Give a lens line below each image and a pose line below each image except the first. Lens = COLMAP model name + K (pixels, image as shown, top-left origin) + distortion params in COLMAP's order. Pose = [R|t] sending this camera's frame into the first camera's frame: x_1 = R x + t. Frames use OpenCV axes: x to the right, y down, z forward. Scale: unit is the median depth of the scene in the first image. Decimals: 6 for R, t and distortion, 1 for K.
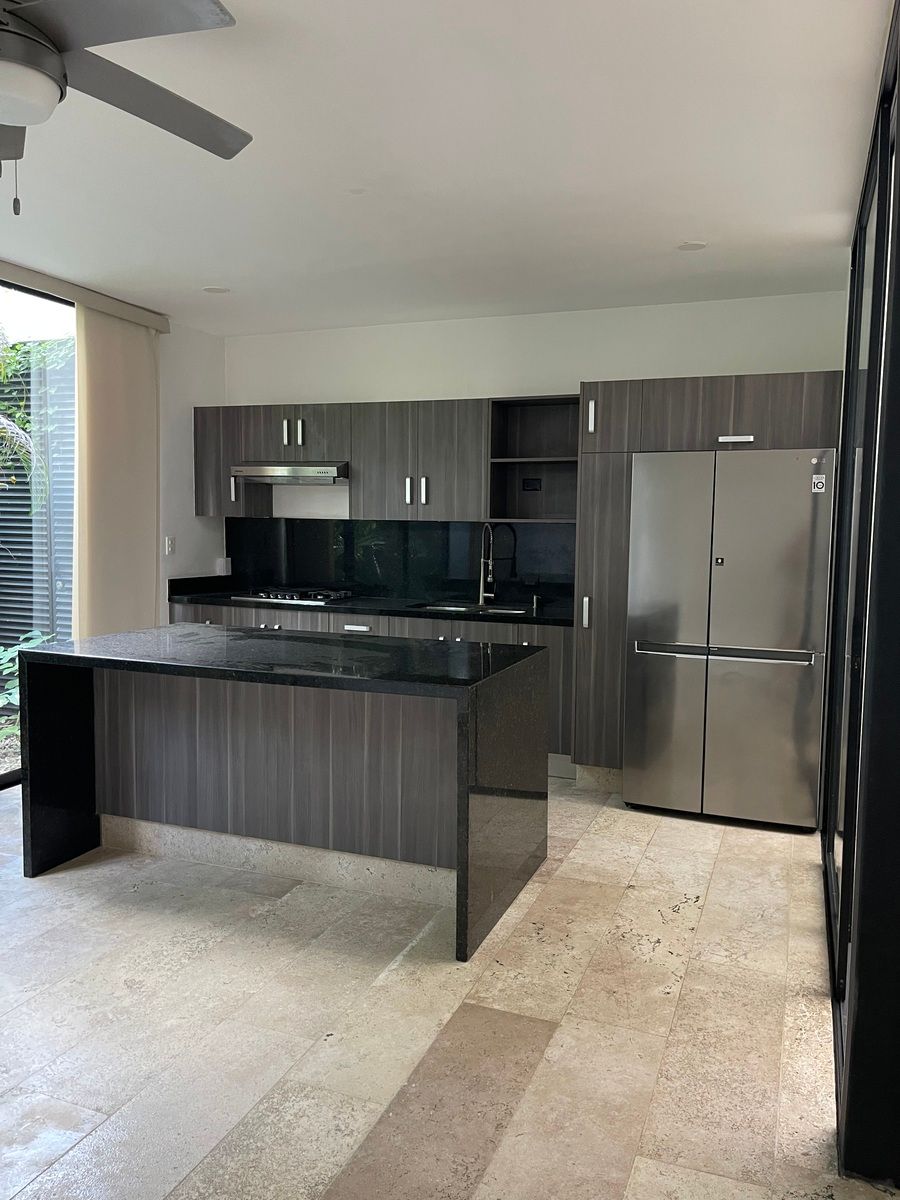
lens RADIAL K [[906.1, 0, 460.1], [0, 906.1, 600.7], [0, 0, 1]] dist [0.069834, -0.099177]
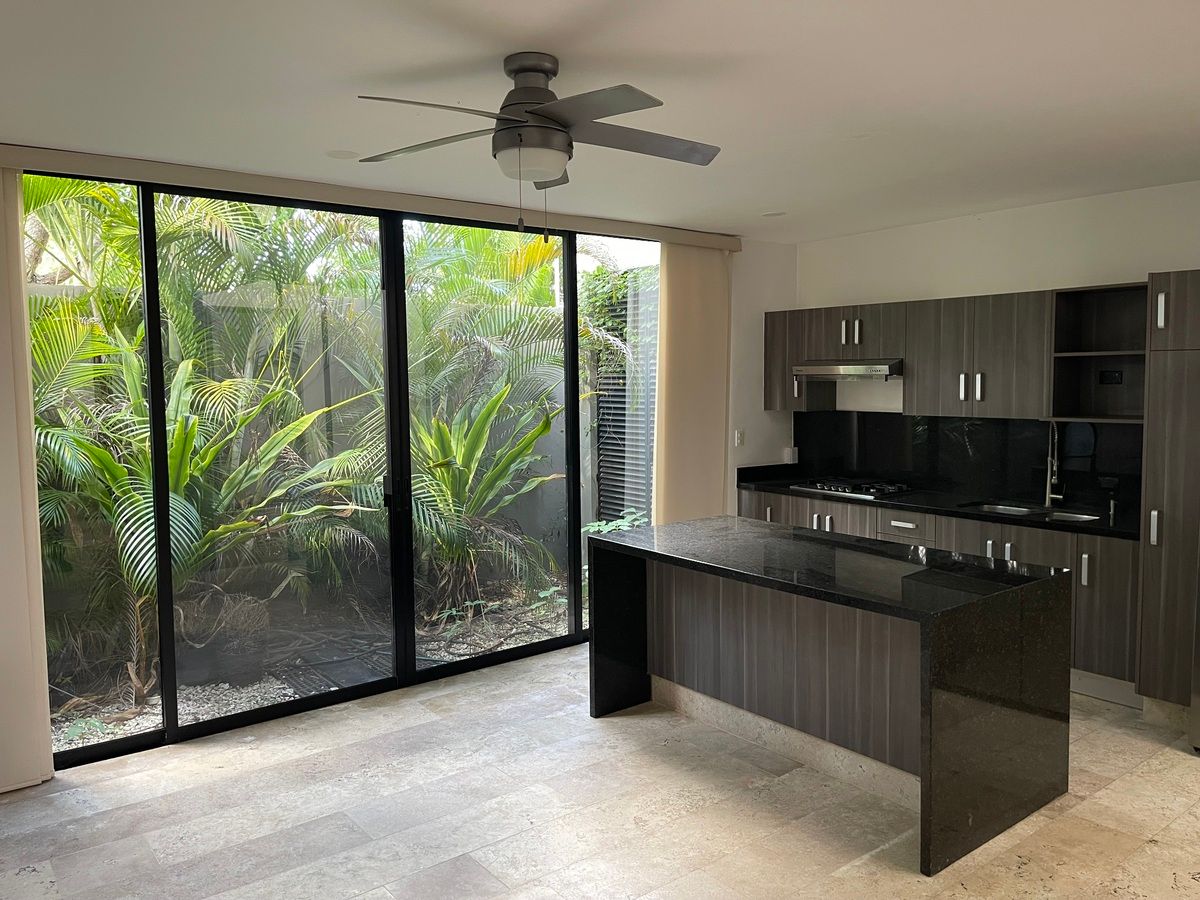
lens RADIAL K [[906.1, 0, 593.2], [0, 906.1, 445.1], [0, 0, 1]] dist [0.069834, -0.099177]
pose [[0.854563, 0.016150, -0.519097, 0.160218], [-0.023353, 0.999700, -0.007341, -0.058268], [0.518823, 0.018395, 0.854684, -0.072416]]
